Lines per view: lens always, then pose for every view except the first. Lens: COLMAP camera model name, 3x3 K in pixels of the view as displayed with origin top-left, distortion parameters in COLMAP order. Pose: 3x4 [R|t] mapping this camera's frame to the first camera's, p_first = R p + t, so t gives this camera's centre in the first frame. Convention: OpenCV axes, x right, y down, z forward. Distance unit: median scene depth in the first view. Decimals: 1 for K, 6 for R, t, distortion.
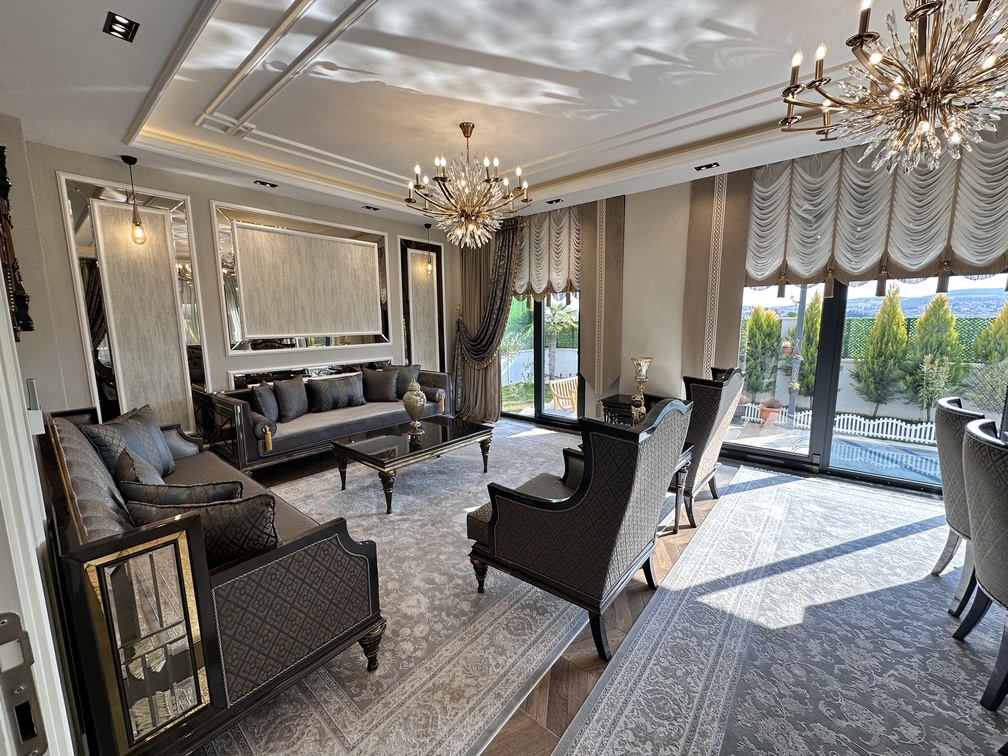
lens RADIAL K [[402.1, 0, 504.0], [0, 402.1, 378.0], [0, 0, 1]] dist [-0.000690, 0.000030]
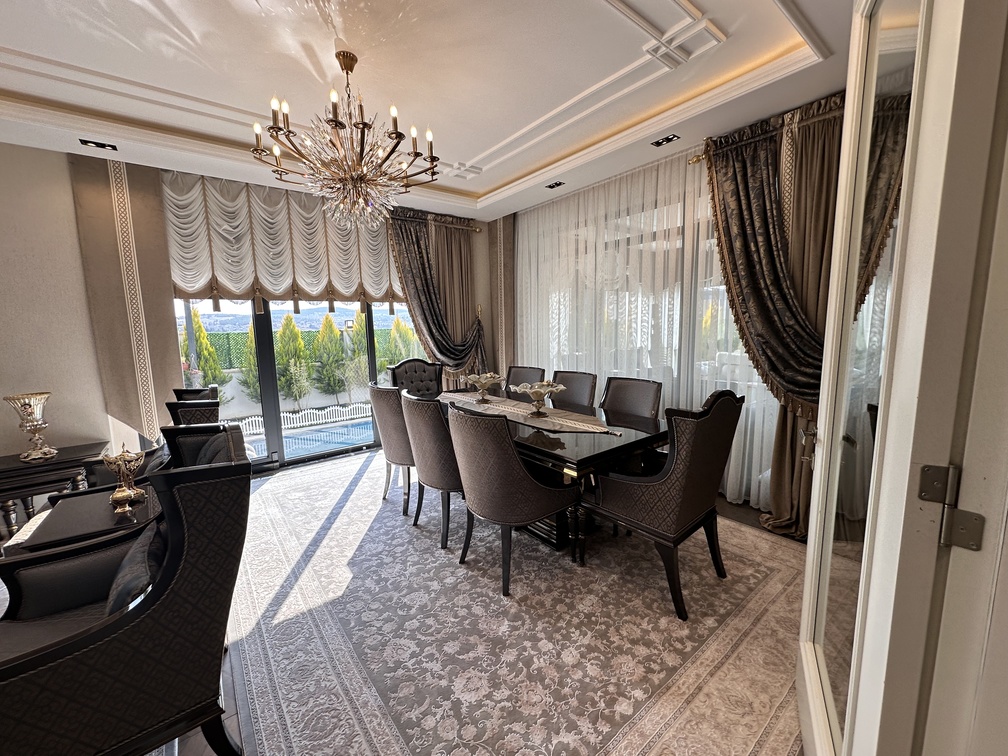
lens RADIAL K [[402.1, 0, 504.0], [0, 402.1, 378.0], [0, 0, 1]] dist [-0.000690, 0.000030]
pose [[0.210805, -0.122727, 0.969793, -0.187180], [0.158440, 0.983259, 0.089991, -0.017230], [-0.964603, 0.134683, 0.226721, 0.124332]]
